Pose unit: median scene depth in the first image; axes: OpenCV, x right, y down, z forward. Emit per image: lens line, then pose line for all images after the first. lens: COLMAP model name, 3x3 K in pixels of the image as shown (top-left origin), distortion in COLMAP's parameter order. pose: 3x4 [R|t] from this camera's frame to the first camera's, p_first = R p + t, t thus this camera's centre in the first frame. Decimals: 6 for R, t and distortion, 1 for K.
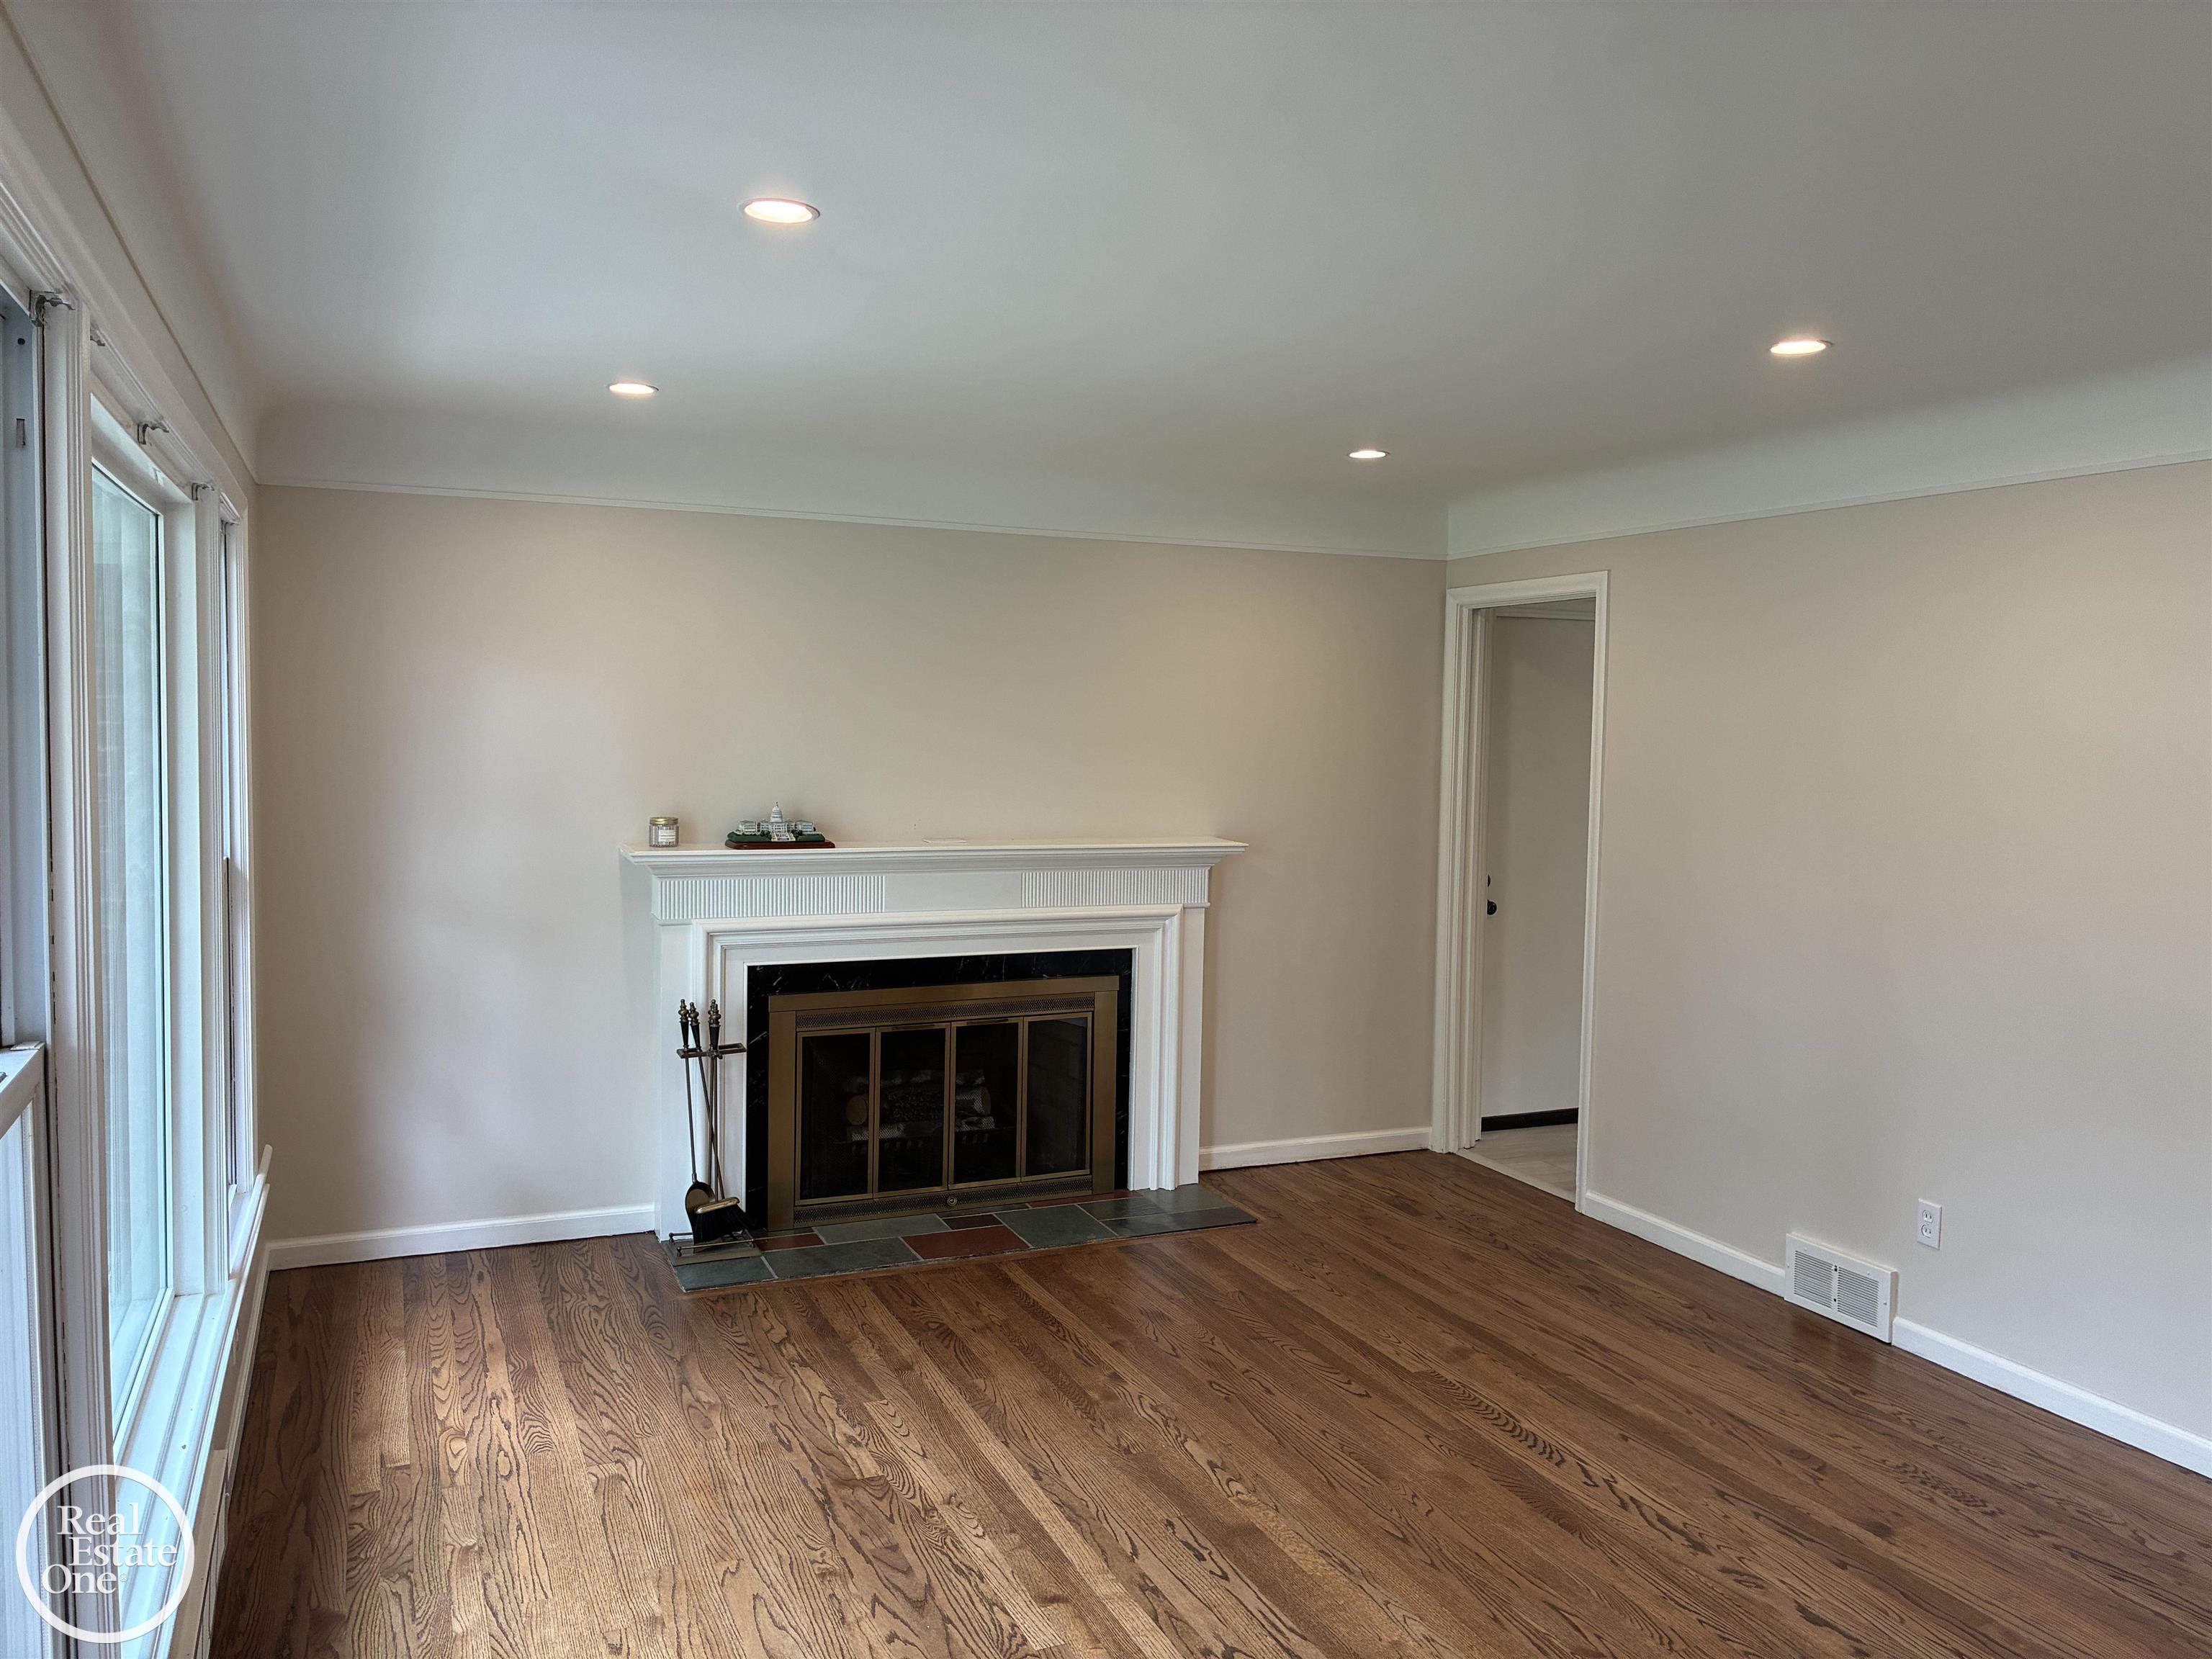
lens RADIAL K [[1688.9, 0, 1106.0], [0, 1688.9, 829.5], [0, 0, 1]] dist [0.016288, 0.004013]
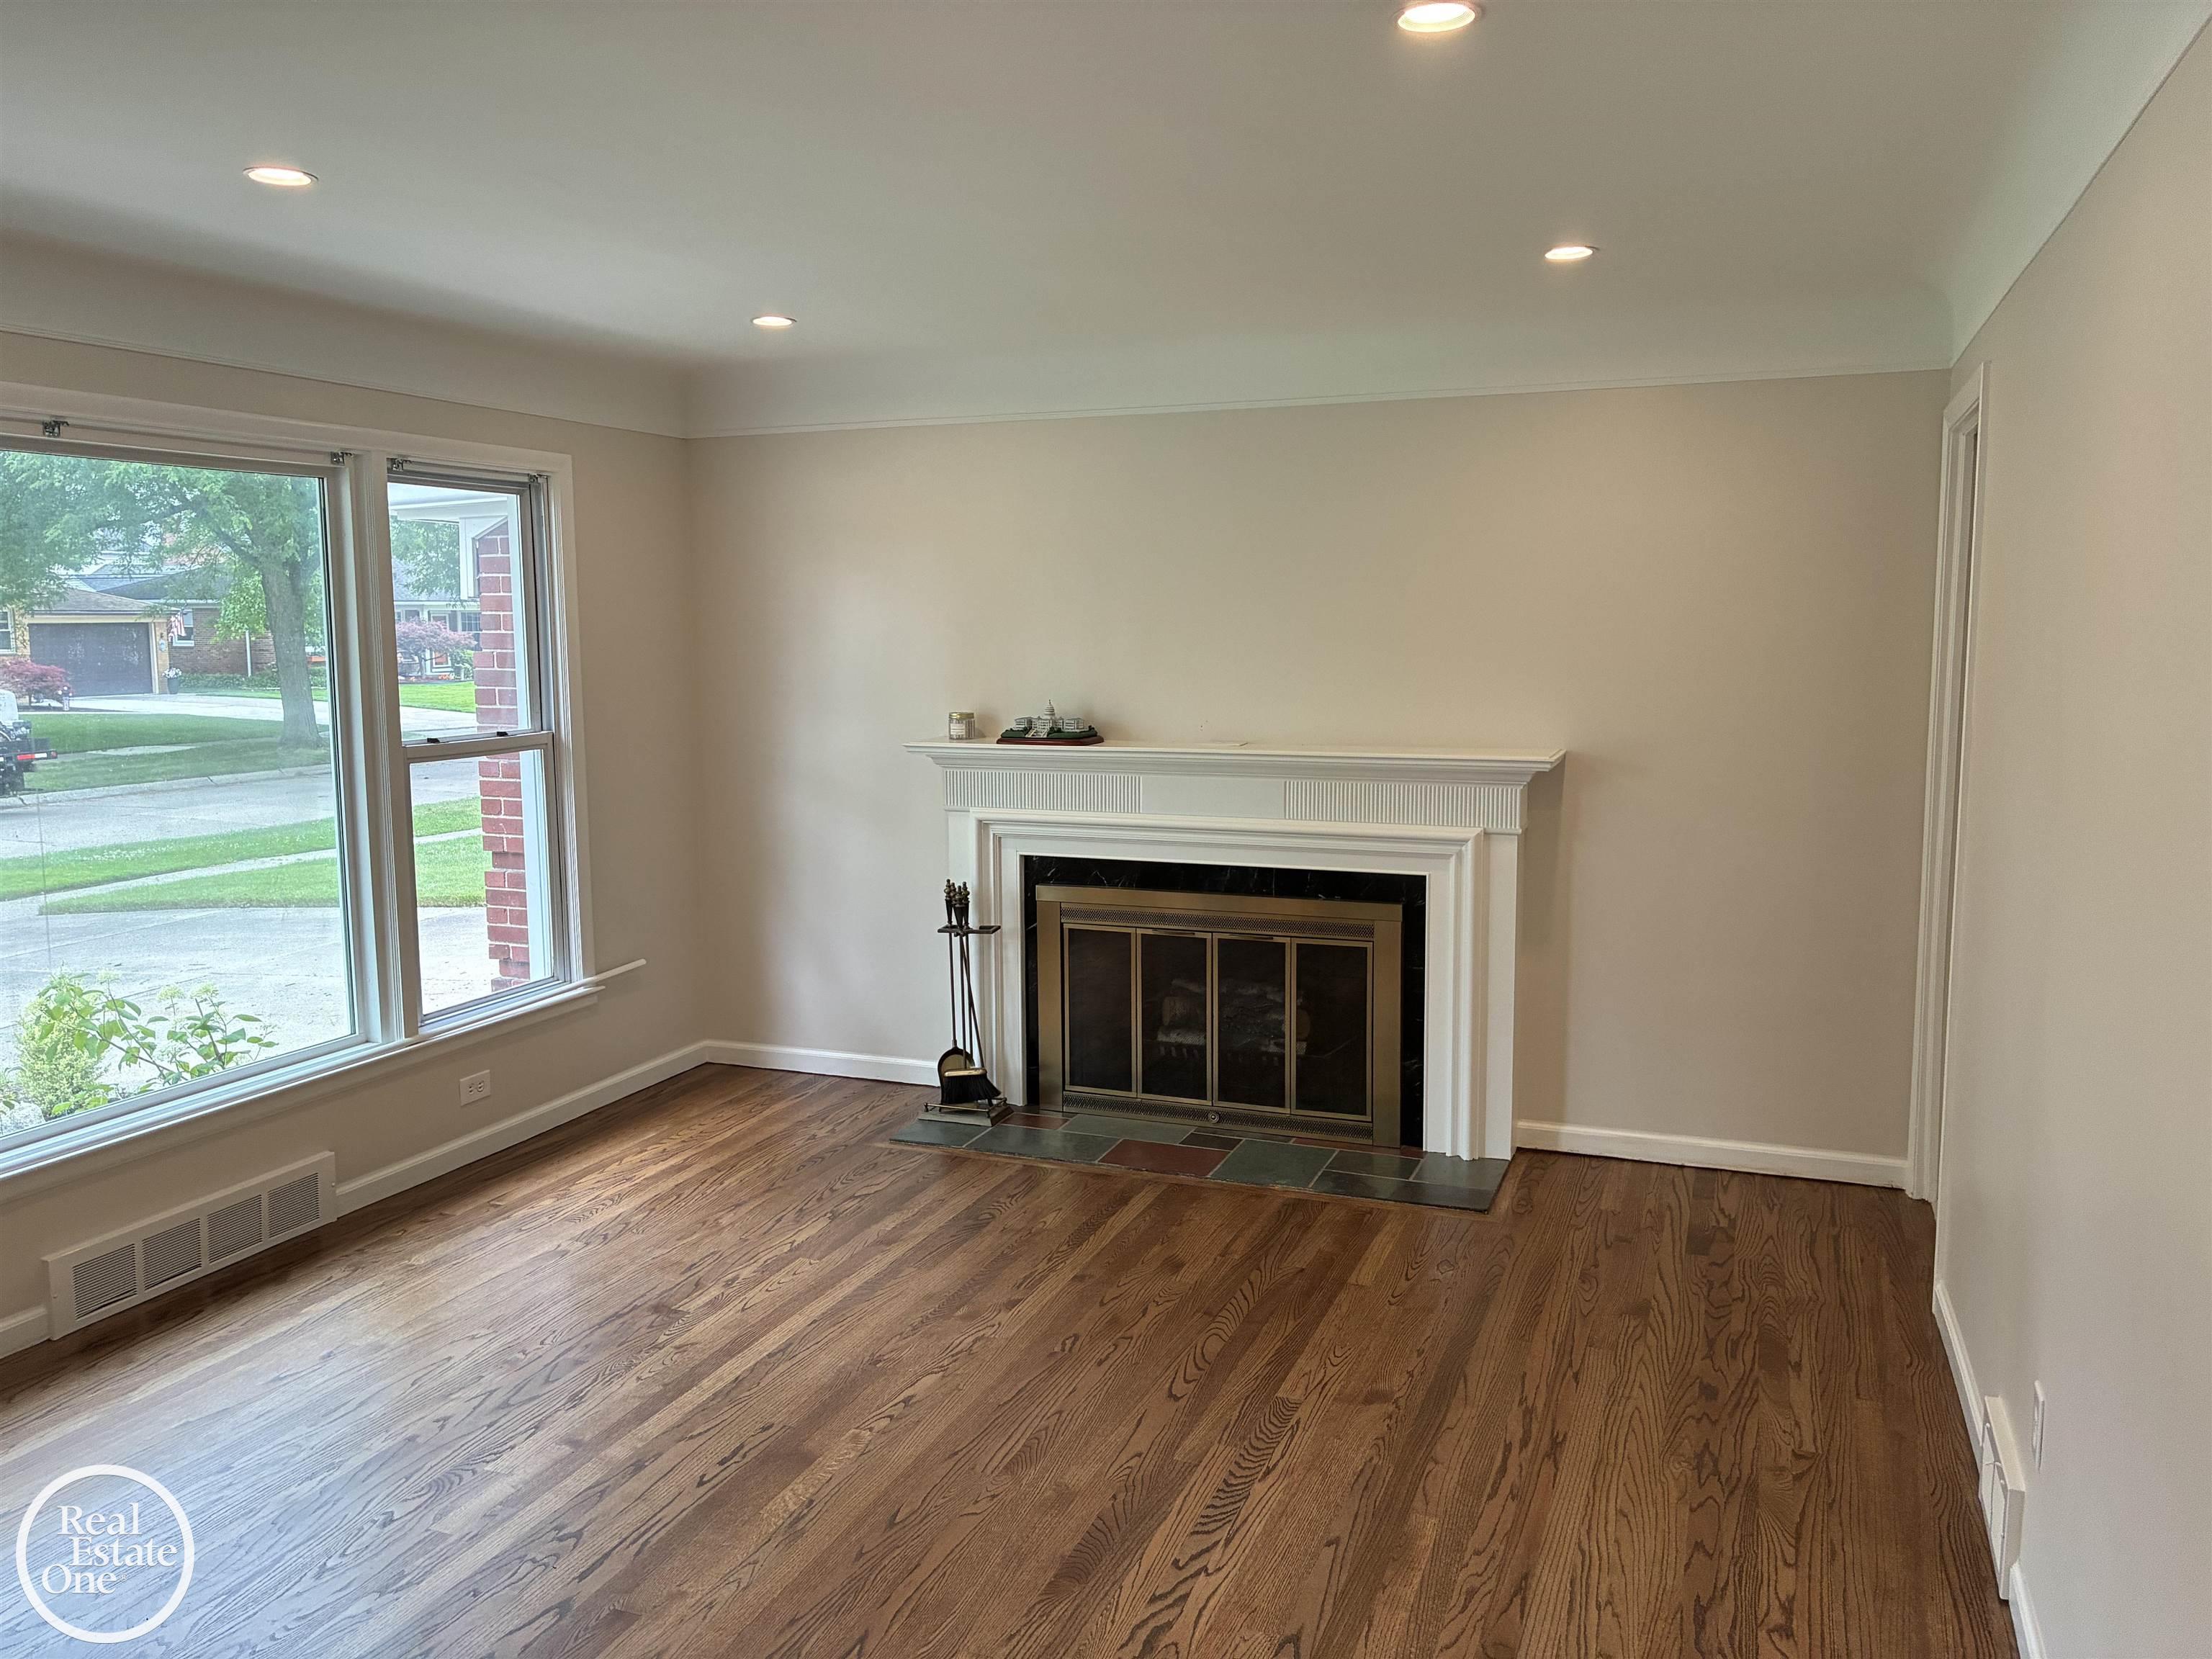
lens RADIAL K [[1682.2, 0, 1106.0], [0, 1682.2, 829.5], [0, 0, 1]] dist [0.019427, -0.000677]
pose [[0.706740, 0.066609, -0.704331, 0.572229], [-0.030240, 0.997492, 0.063990, -0.004052], [0.706827, -0.023925, 0.706982, 0.307116]]
